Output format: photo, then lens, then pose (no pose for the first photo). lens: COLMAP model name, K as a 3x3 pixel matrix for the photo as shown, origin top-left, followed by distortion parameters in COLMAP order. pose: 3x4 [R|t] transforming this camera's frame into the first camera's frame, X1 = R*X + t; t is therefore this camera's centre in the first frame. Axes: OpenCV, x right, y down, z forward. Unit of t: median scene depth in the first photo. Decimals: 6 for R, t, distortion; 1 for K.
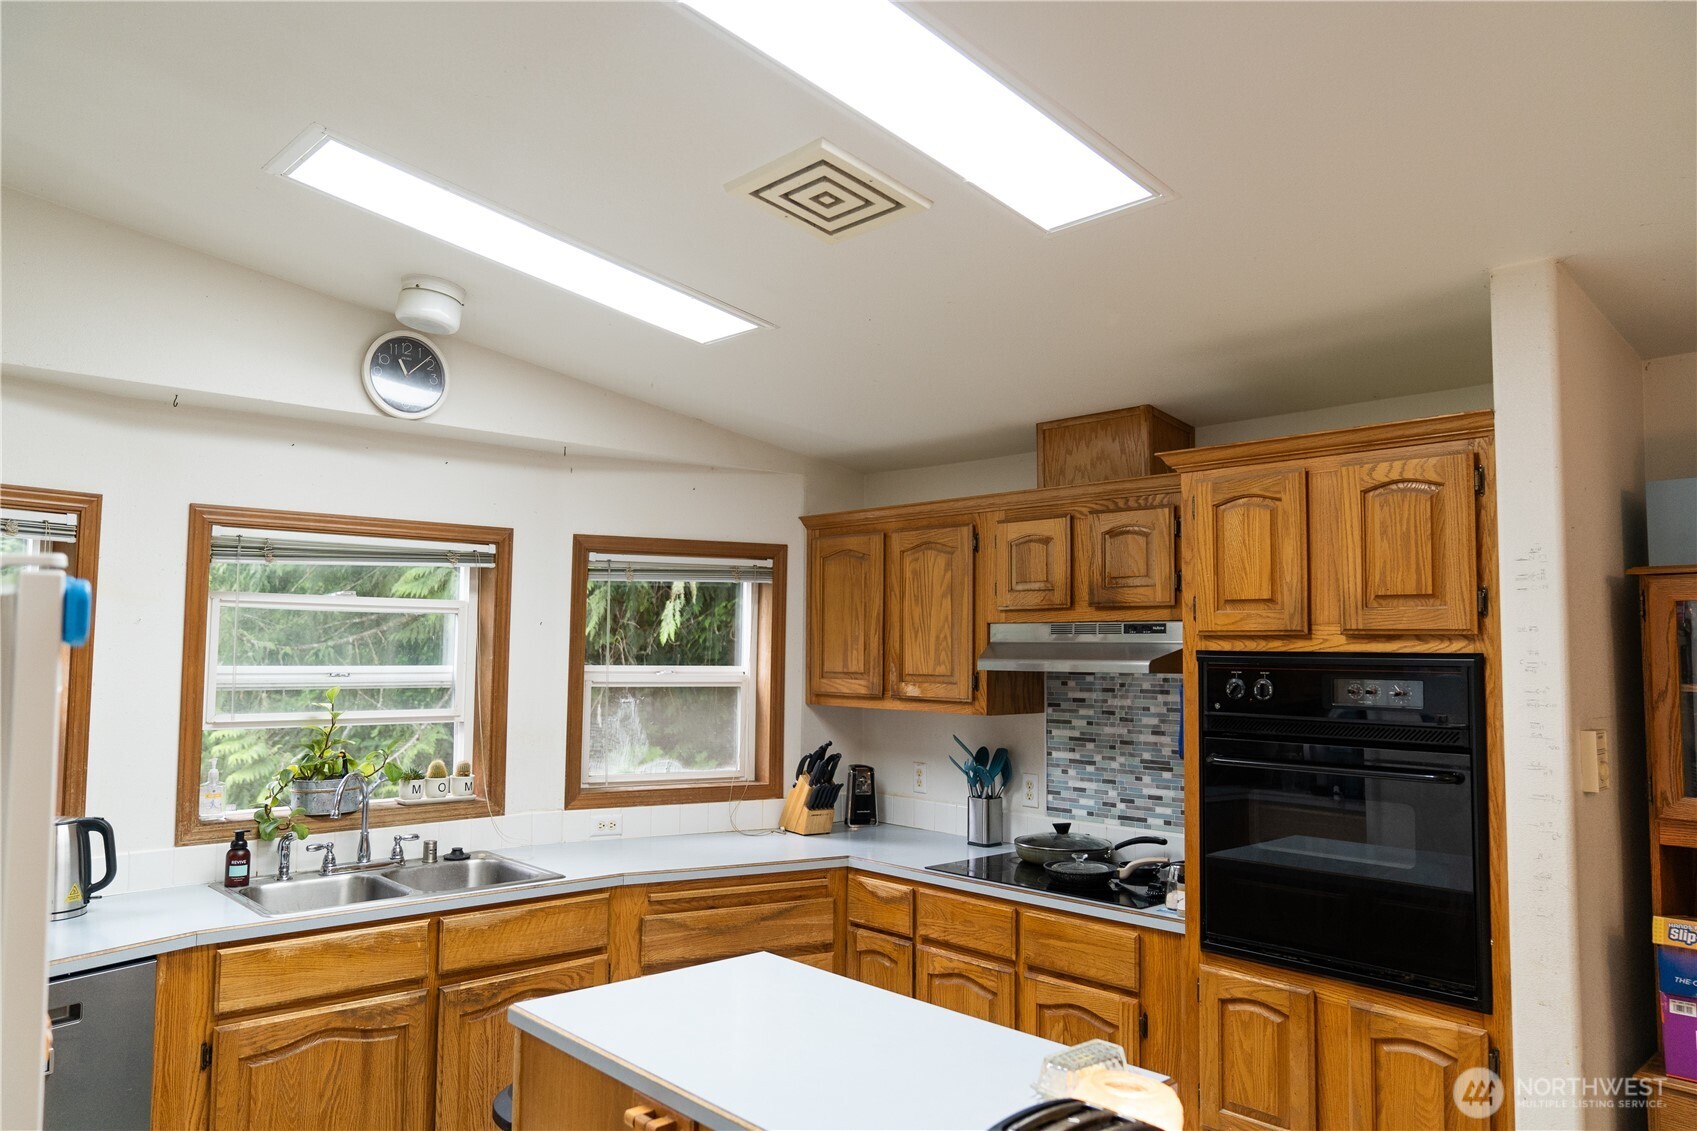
lens RADIAL K [[1156.3, 0, 848.5], [0, 1156.3, 565.5], [0, 0, 1]] dist [-0.044277, 0.026842]
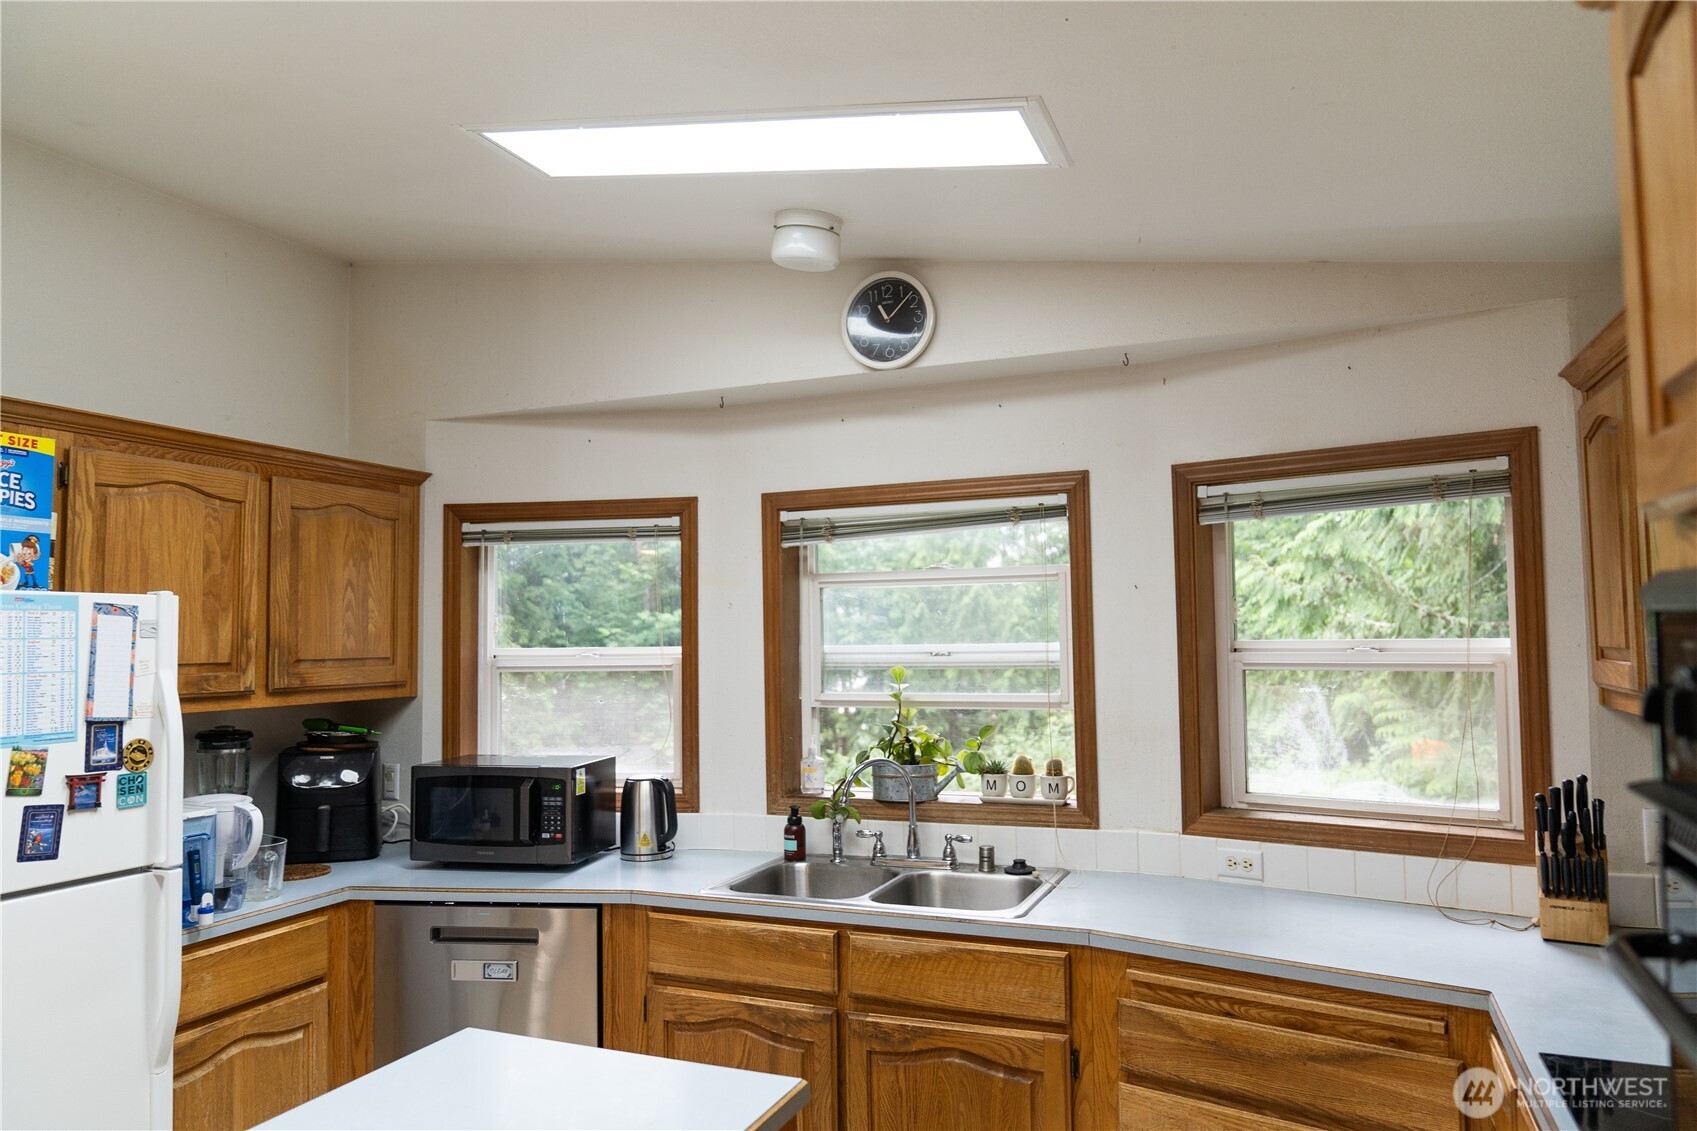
lens RADIAL K [[1156.3, 0, 848.5], [0, 1156.3, 565.5], [0, 0, 1]] dist [-0.044277, 0.026842]
pose [[0.416623, -0.068600, -0.906487, 0.402954], [0.084356, 0.995764, -0.036586, 0.054969], [0.905157, -0.061225, 0.420645, 0.573423]]
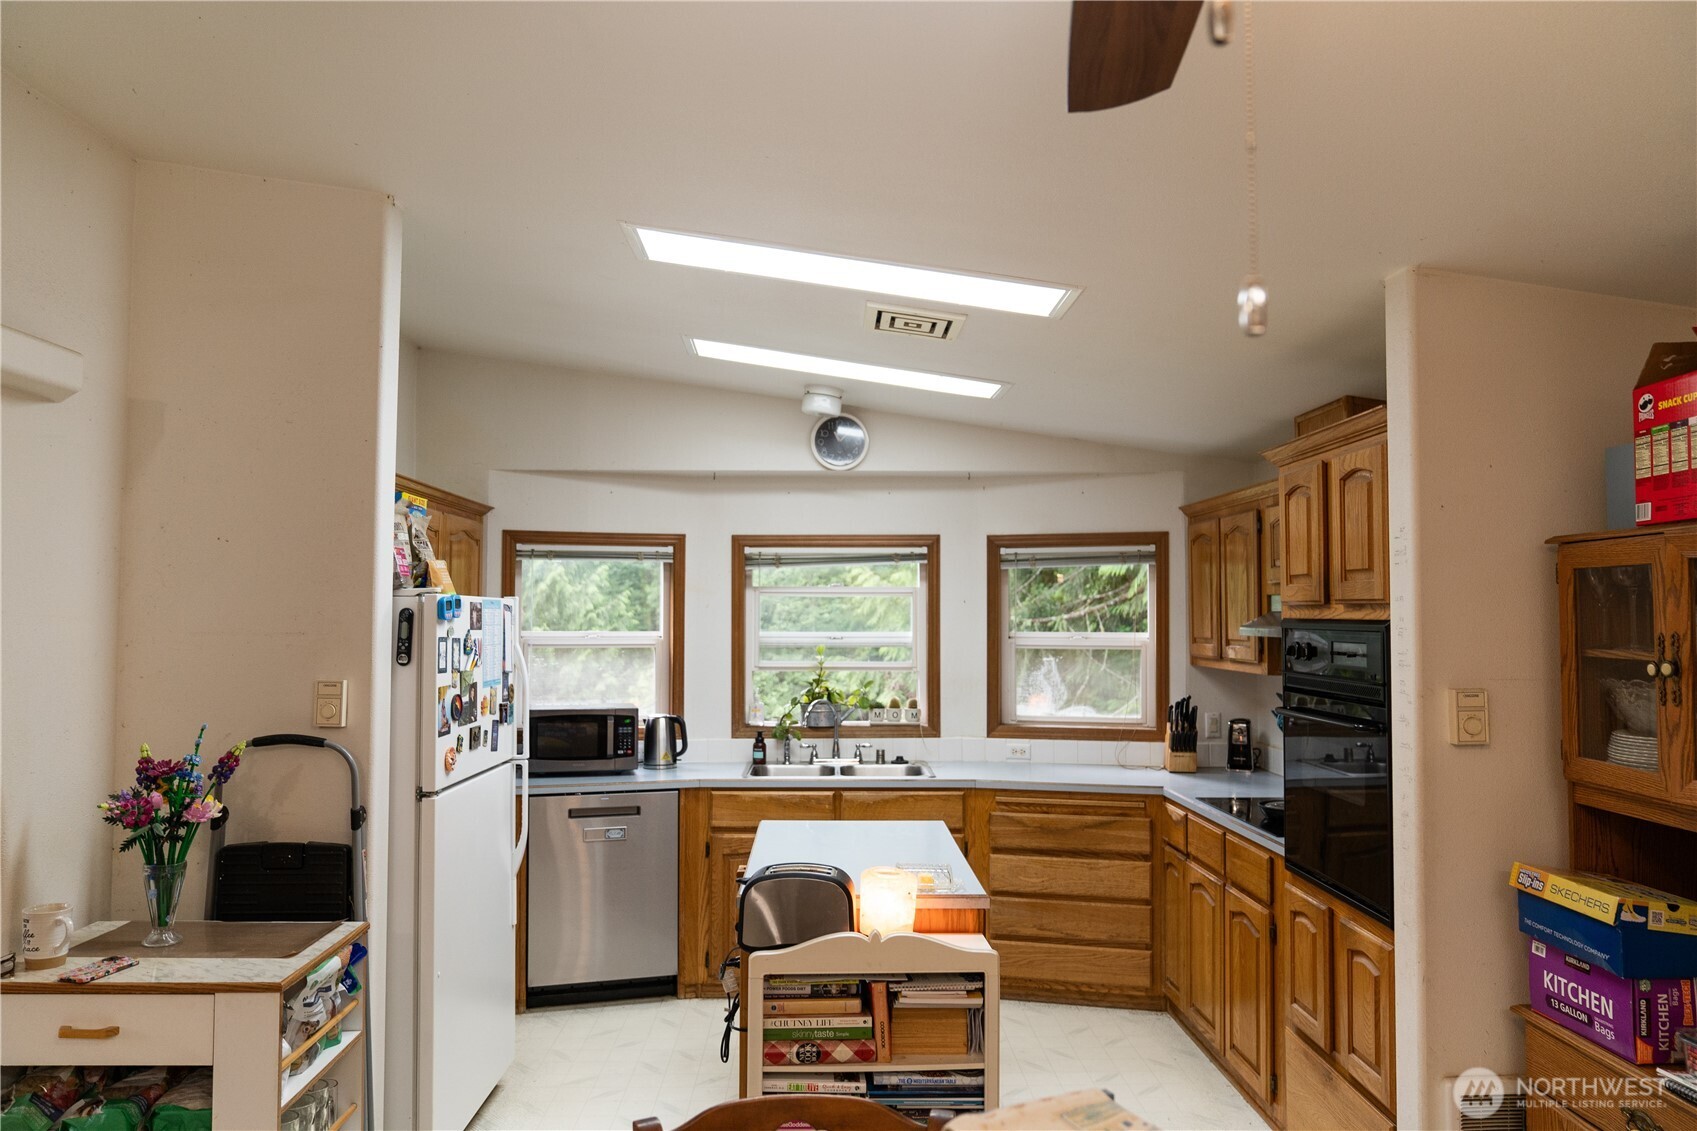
lens RADIAL K [[1156.3, 0, 848.5], [0, 1156.3, 565.5], [0, 0, 1]] dist [-0.044277, 0.026842]
pose [[0.745843, -0.037206, -0.665082, 0.630342], [0.053209, 0.998576, 0.003807, -0.006451], [0.663993, -0.038227, 0.746761, -0.142559]]
